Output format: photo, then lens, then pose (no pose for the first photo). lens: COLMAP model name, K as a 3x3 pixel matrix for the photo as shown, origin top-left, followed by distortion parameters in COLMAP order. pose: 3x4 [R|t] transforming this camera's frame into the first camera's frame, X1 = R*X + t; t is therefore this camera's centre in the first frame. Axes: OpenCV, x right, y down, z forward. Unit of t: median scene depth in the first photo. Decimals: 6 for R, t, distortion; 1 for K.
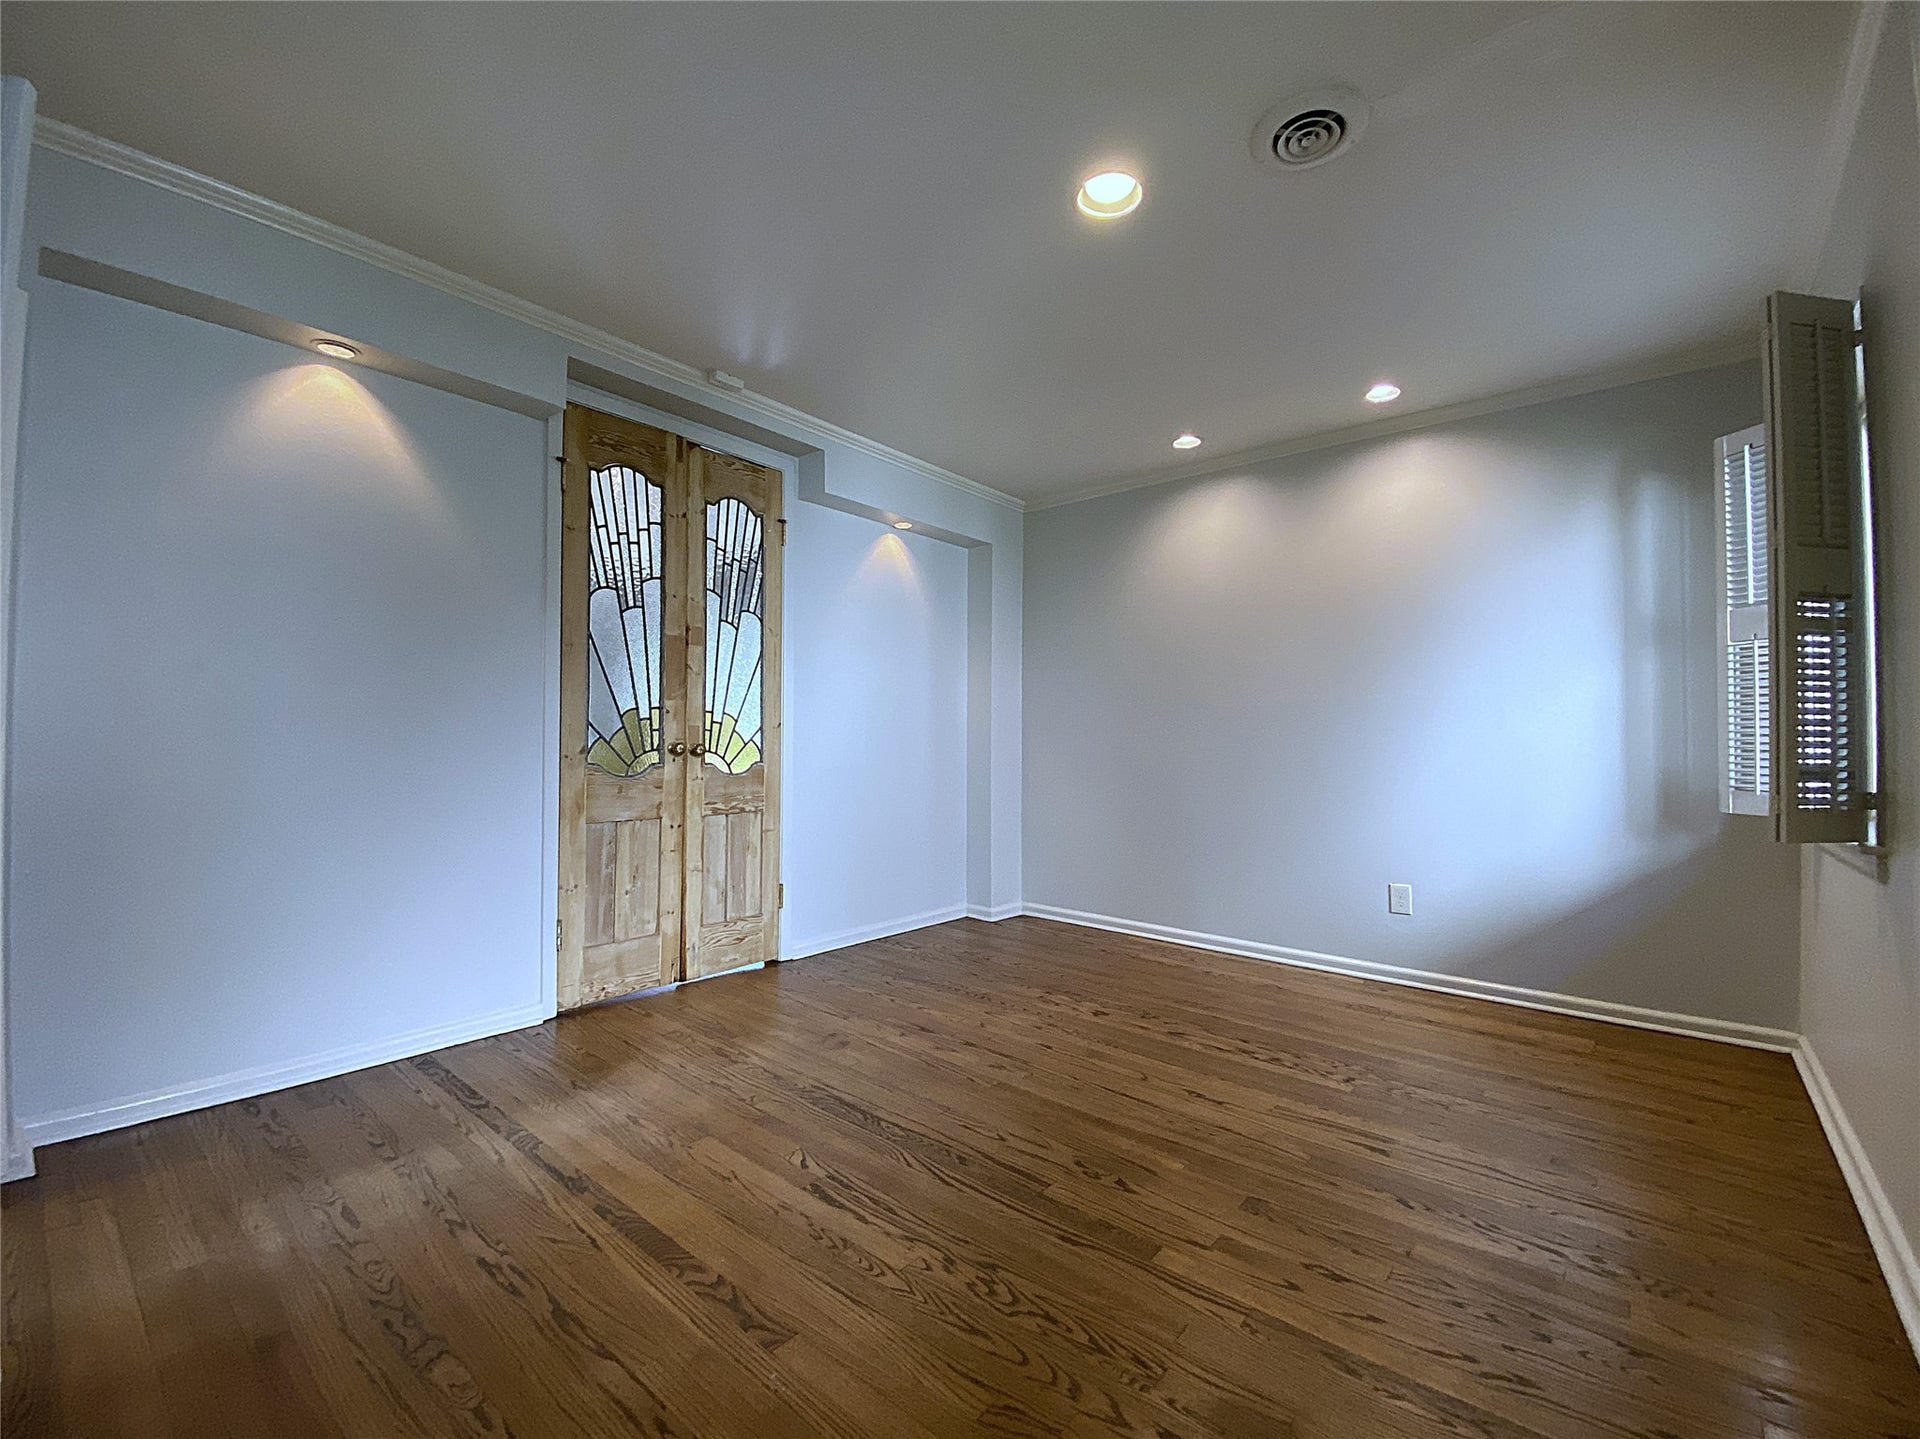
lens RADIAL K [[785.4, 0, 958.8], [0, 785.4, 727.3], [0, 0, 1]] dist [0.034375, -0.028306]
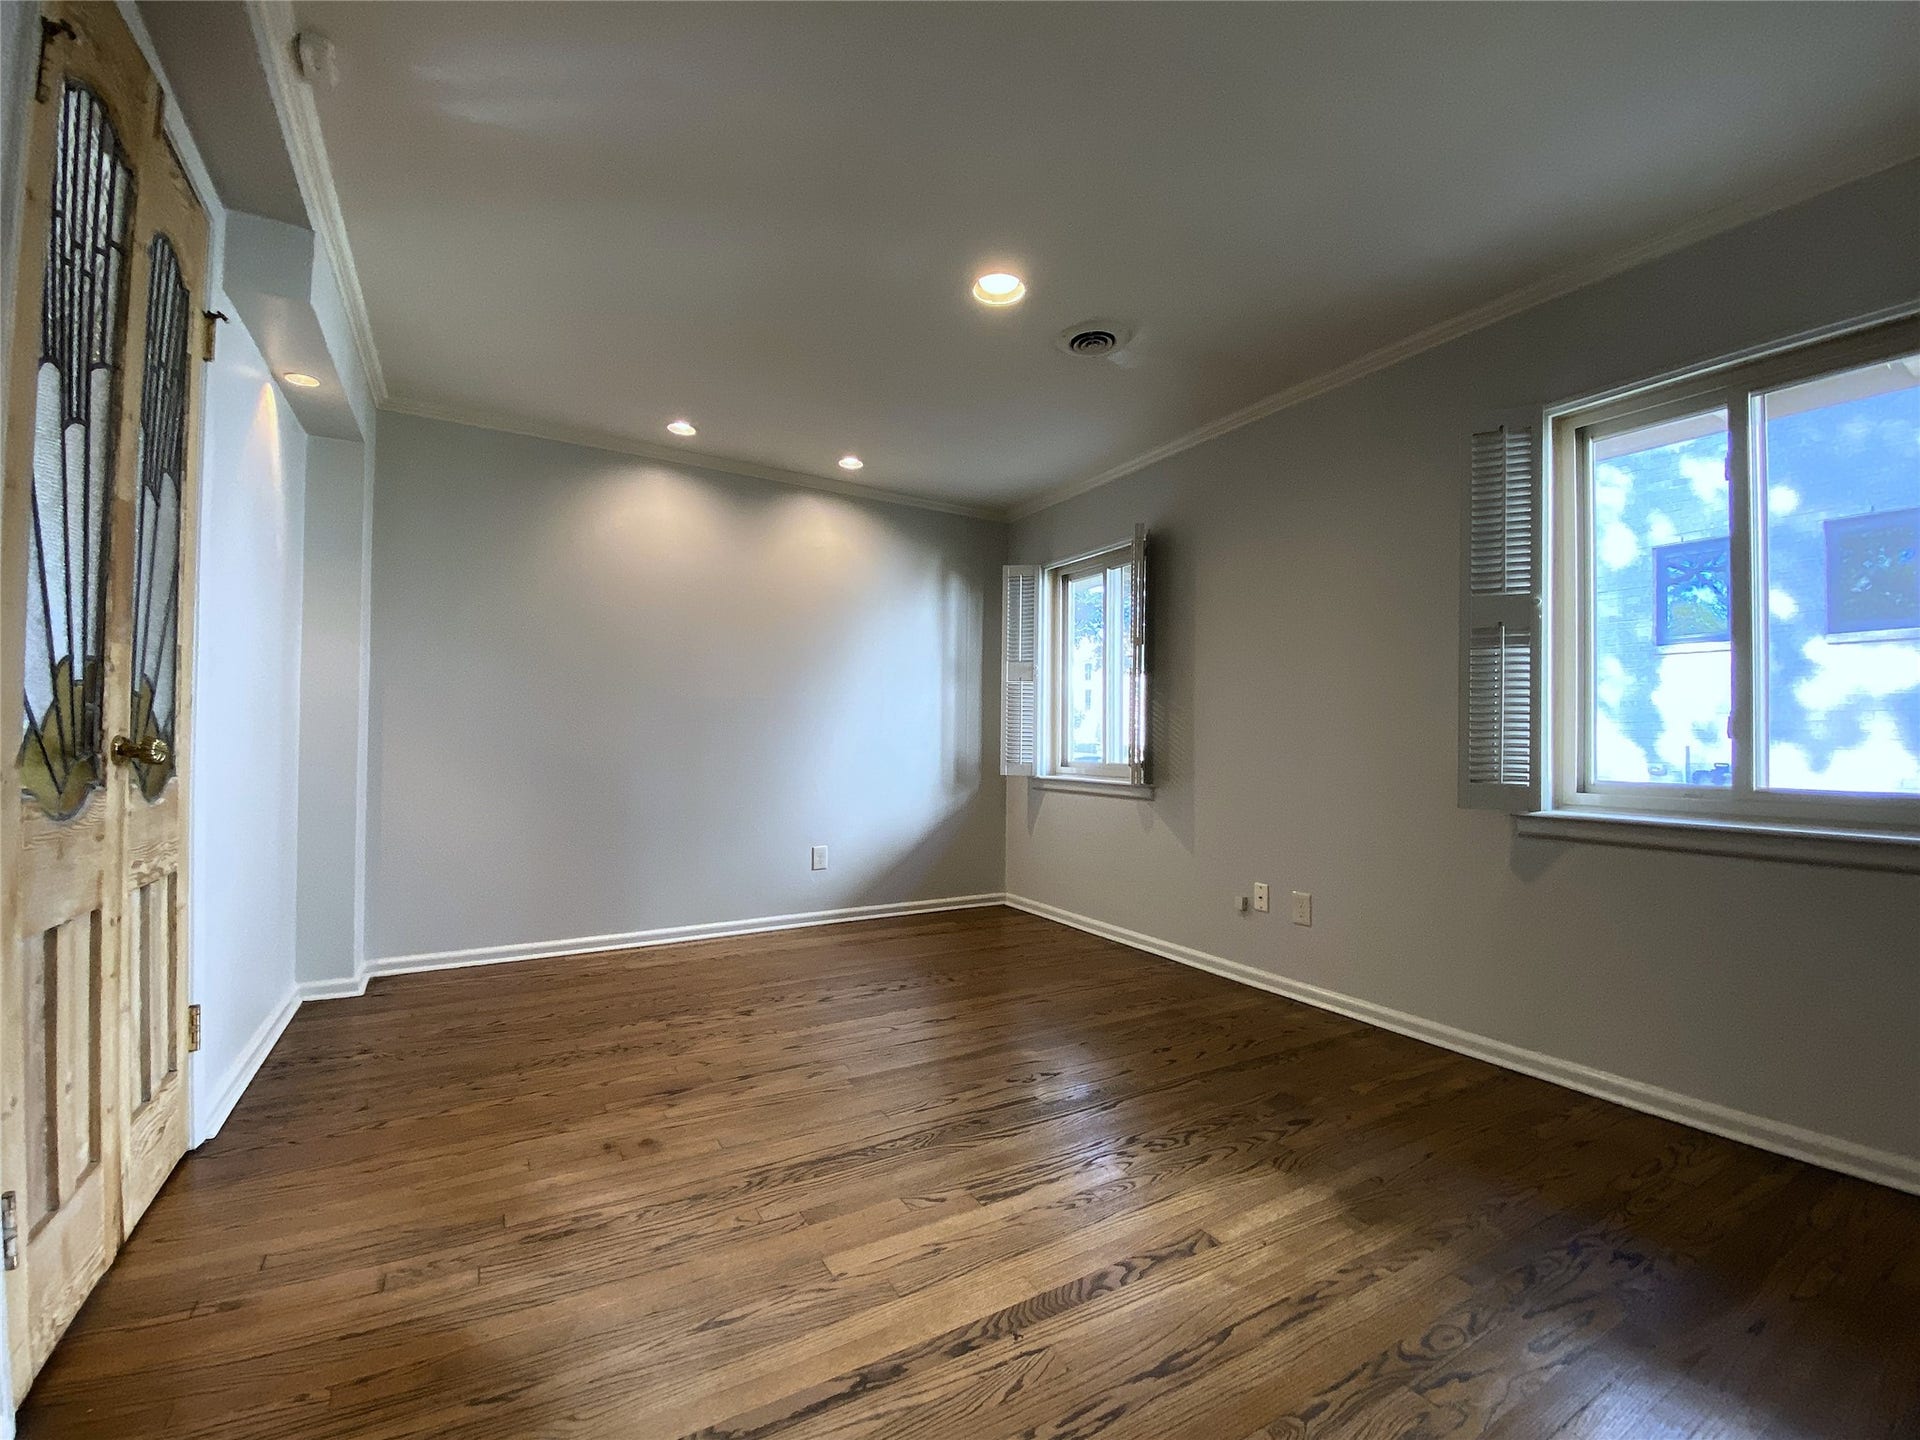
lens RADIAL K [[785.4, 0, 958.8], [0, 785.4, 727.8], [0, 0, 1]] dist [0.034375, -0.028306]
pose [[0.370000, 0.003698, 0.929025, -0.698129], [-0.017232, 0.999847, 0.002883, 0.000005], [-0.928872, -0.017076, 0.370007, 0.431330]]
